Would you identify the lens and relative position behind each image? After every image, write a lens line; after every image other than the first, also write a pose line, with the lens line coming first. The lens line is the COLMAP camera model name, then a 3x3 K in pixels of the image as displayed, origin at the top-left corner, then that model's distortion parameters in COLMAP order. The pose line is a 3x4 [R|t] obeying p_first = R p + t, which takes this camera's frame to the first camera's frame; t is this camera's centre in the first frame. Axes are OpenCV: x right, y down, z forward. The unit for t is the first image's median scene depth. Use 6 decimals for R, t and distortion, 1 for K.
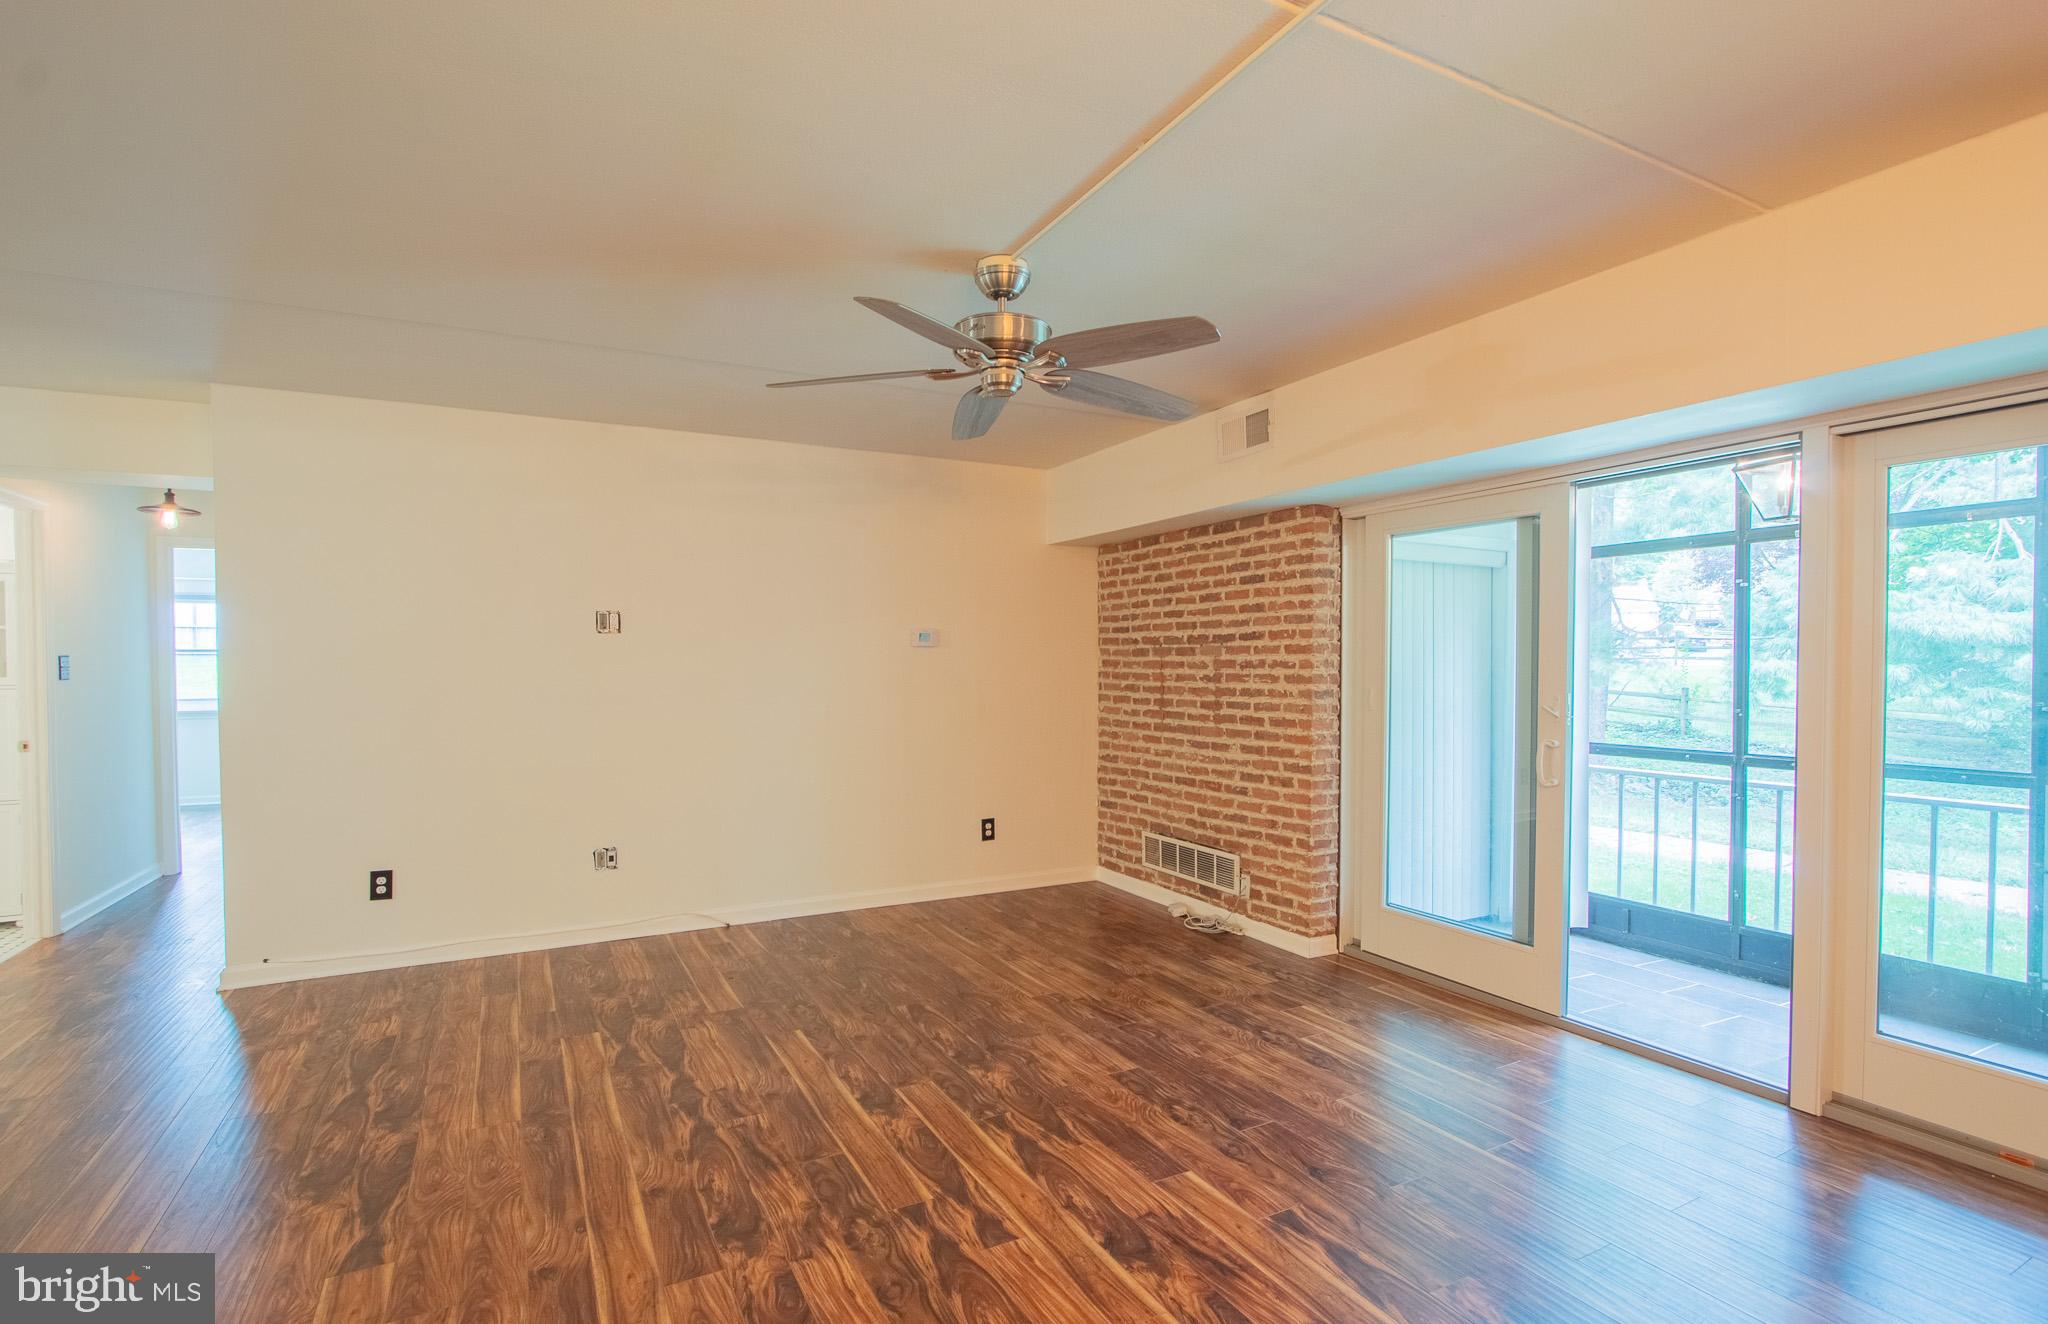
lens RADIAL K [[946.6, 0, 1037.9], [0, 946.6, 676.7], [0, 0, 1]] dist [-0.014690, 0.001424]
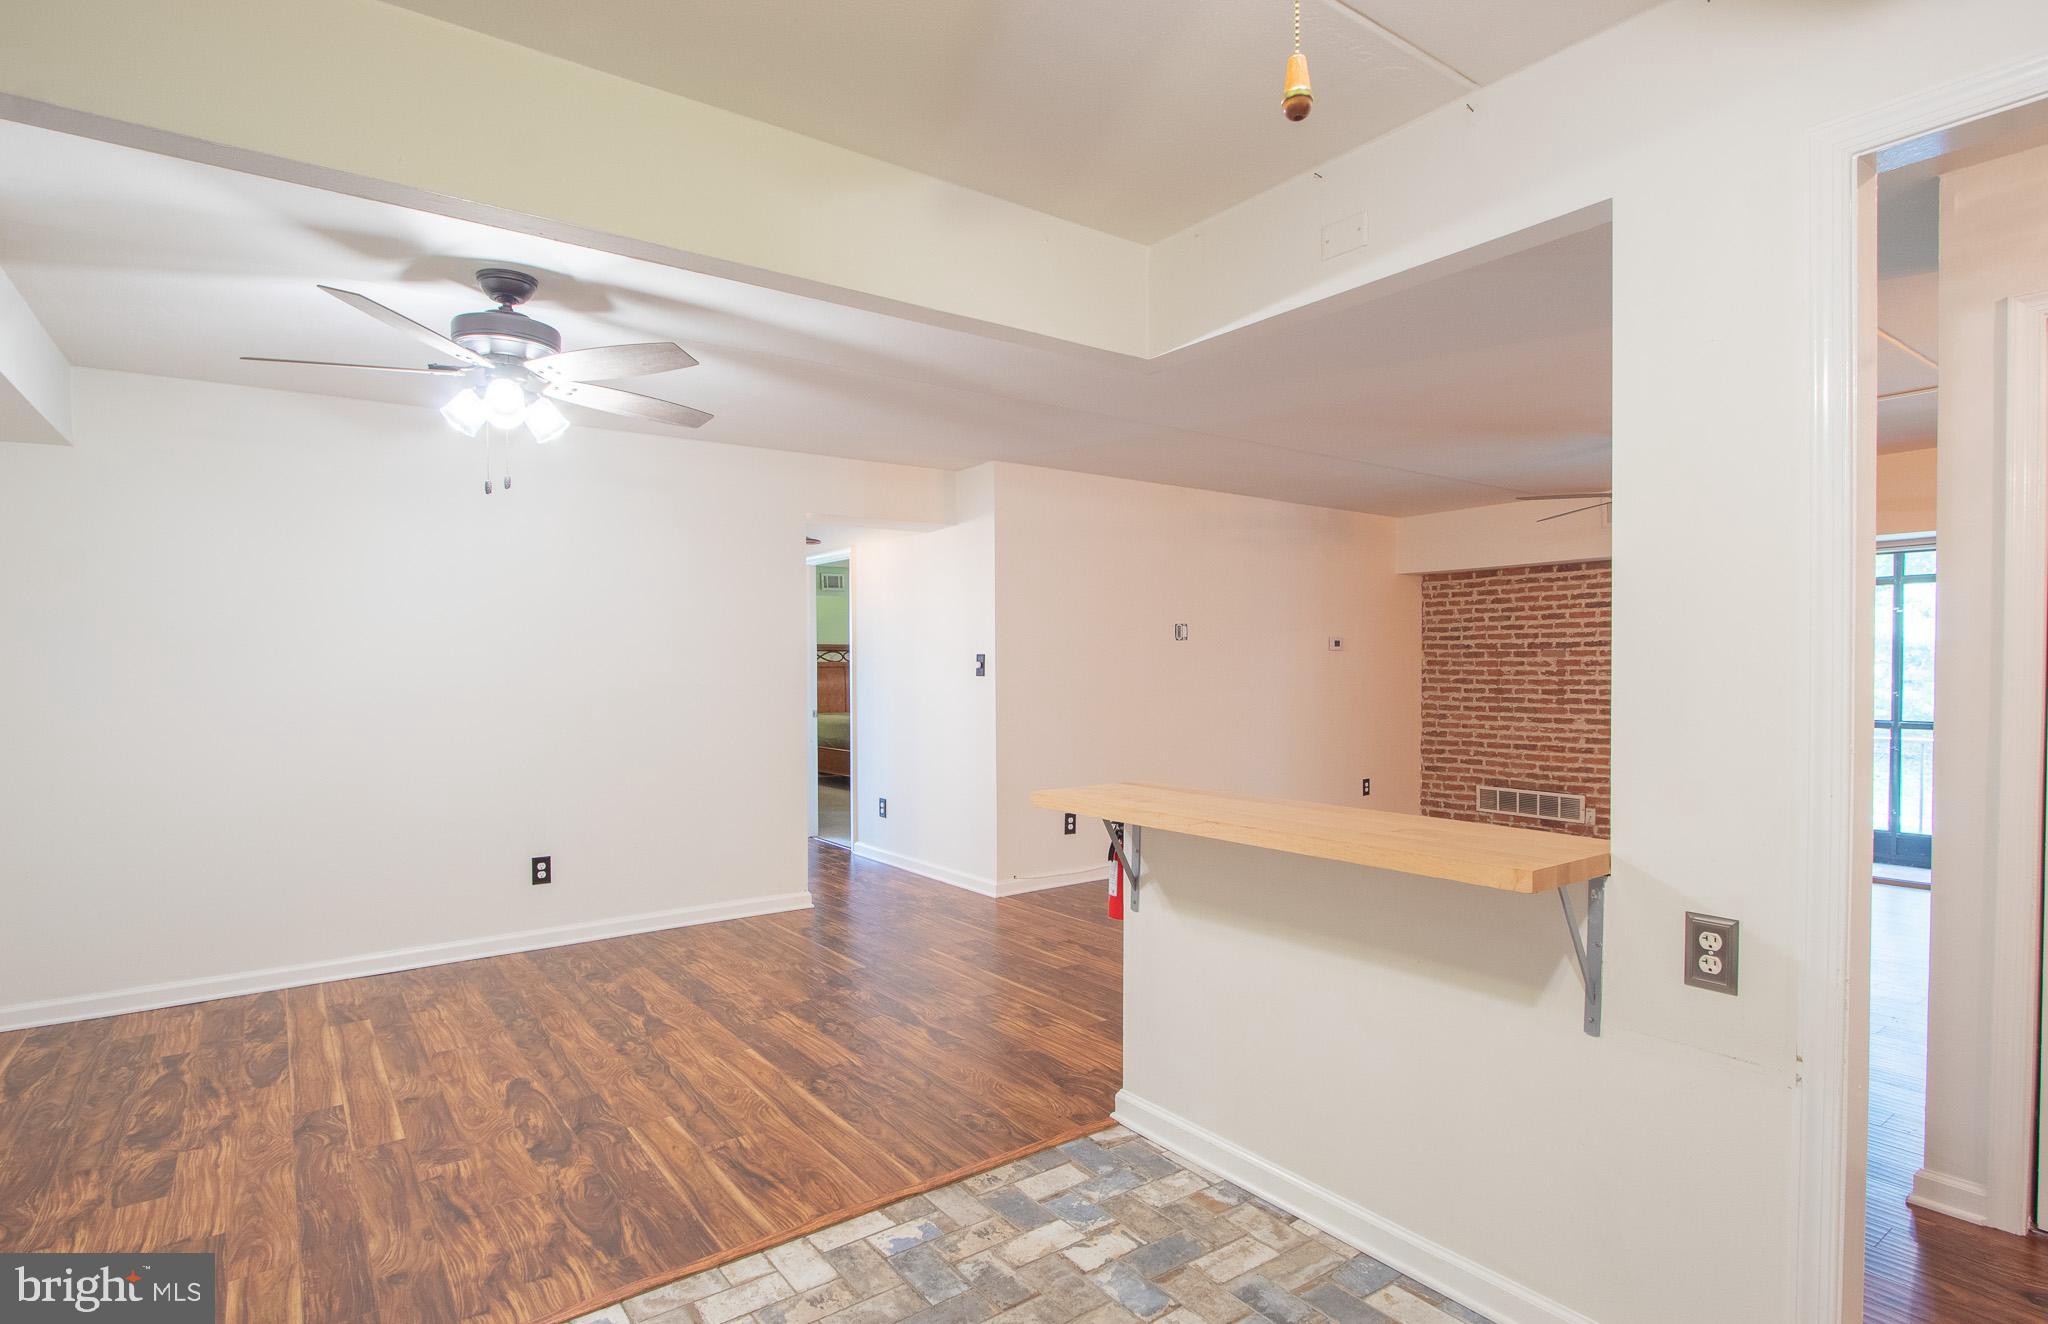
lens RADIAL K [[1050.0, 0, 1004.2], [0, 1050.0, 686.7], [0, 0, 1]] dist [-0.010225, -0.000272]
pose [[0.990061, -0.003019, 0.140603, -1.020064], [0.002461, 0.999988, 0.004142, 0.016212], [-0.140614, -0.003755, 0.990057, -0.527512]]
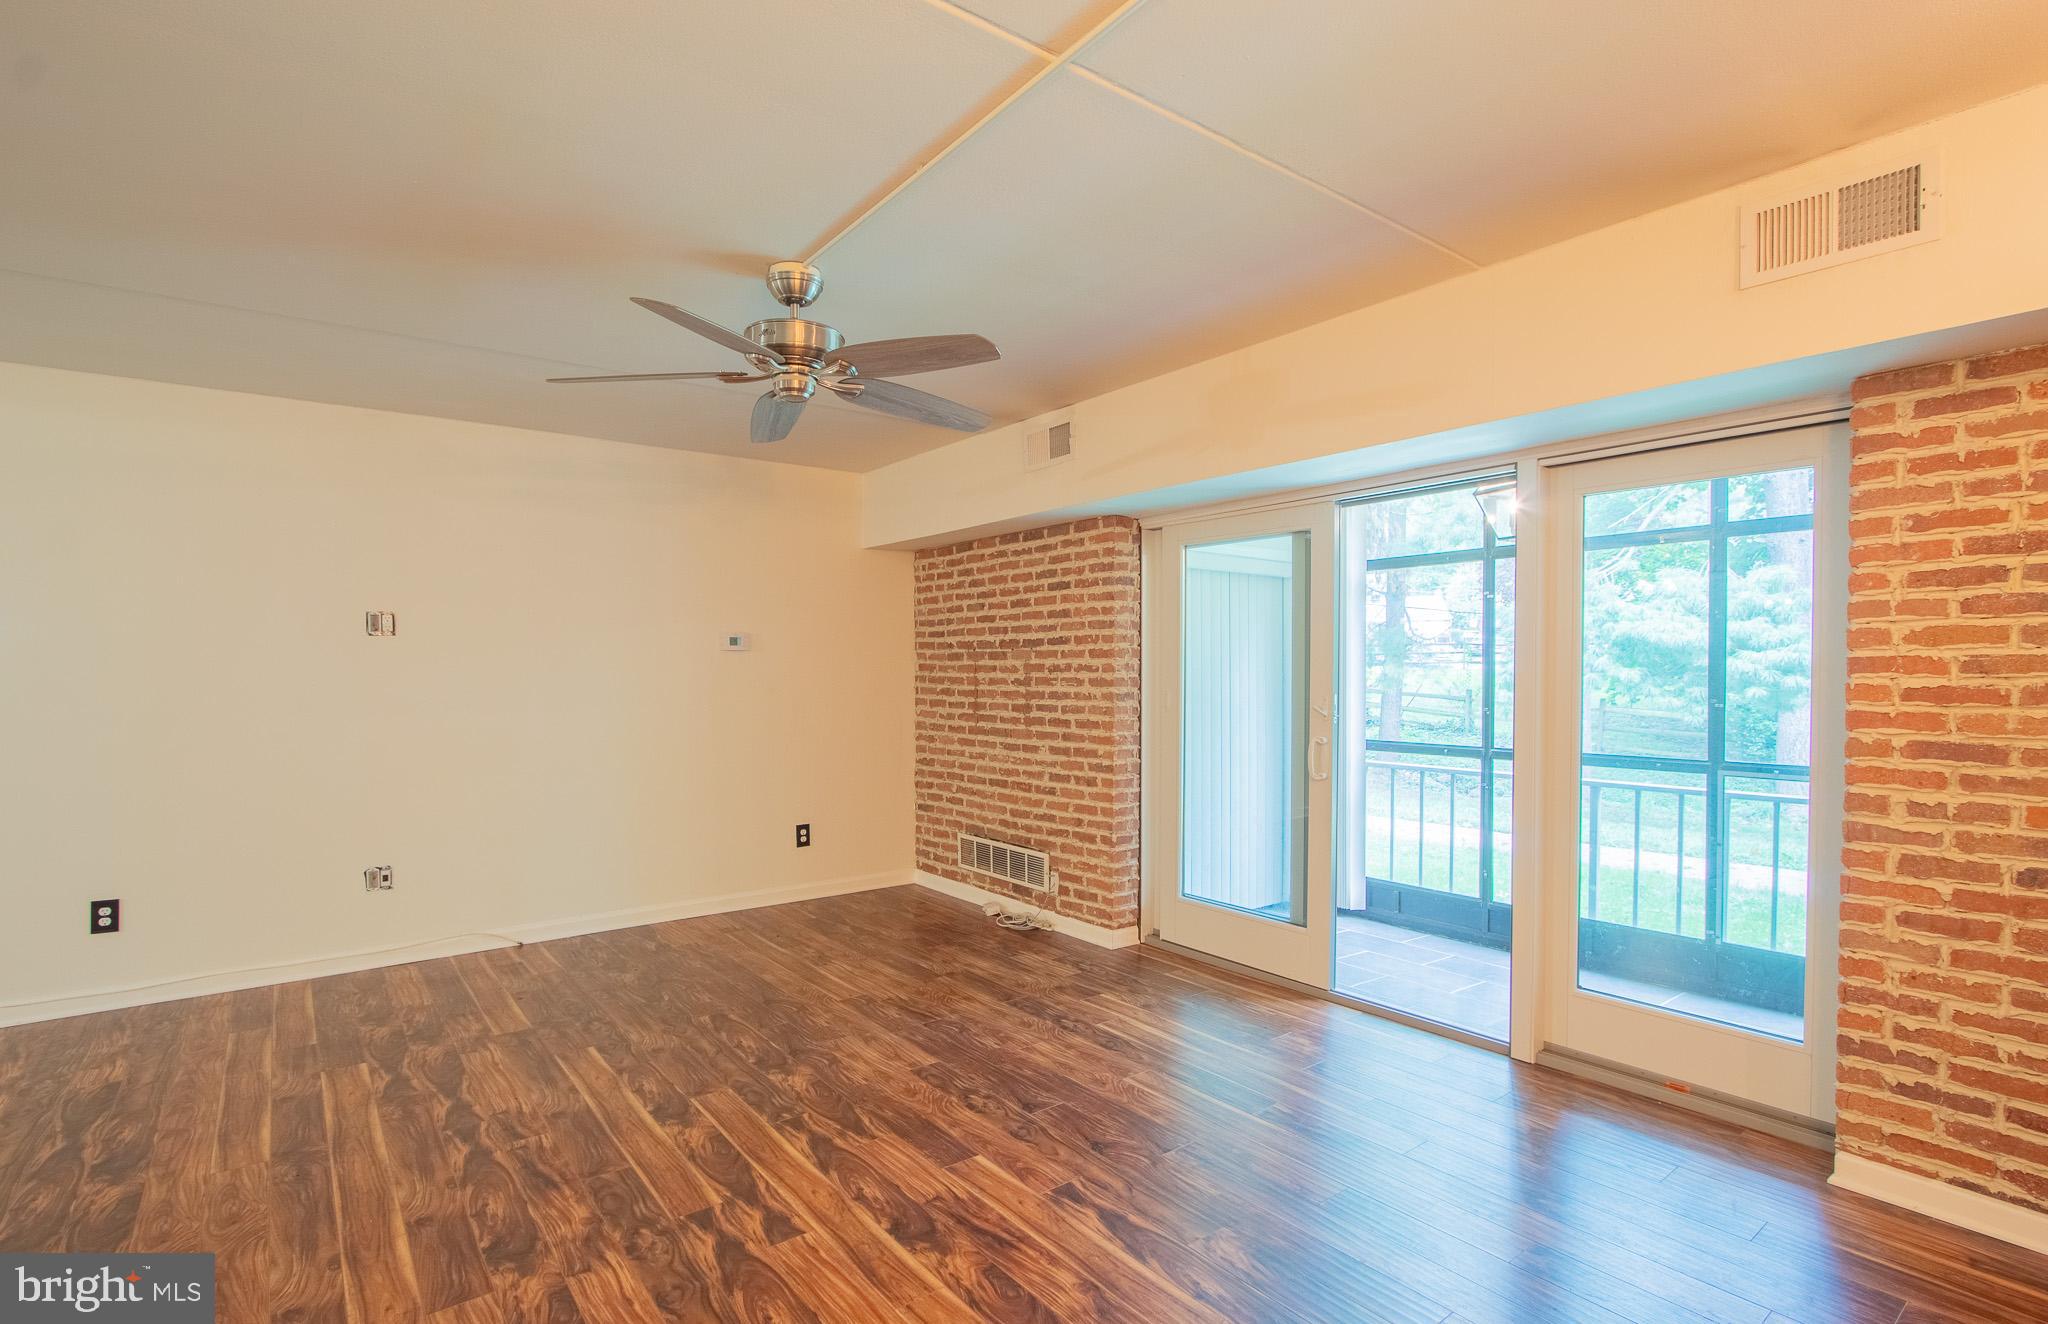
lens RADIAL K [[946.6, 0, 1022.9], [0, 946.6, 682.3], [0, 0, 1]] dist [-0.014690, 0.001424]
pose [[0.986993, -0.003867, 0.160719, 0.022351], [0.003686, 0.999992, 0.001429, 0.000716], [-0.160723, -0.000818, 0.986999, -0.018173]]
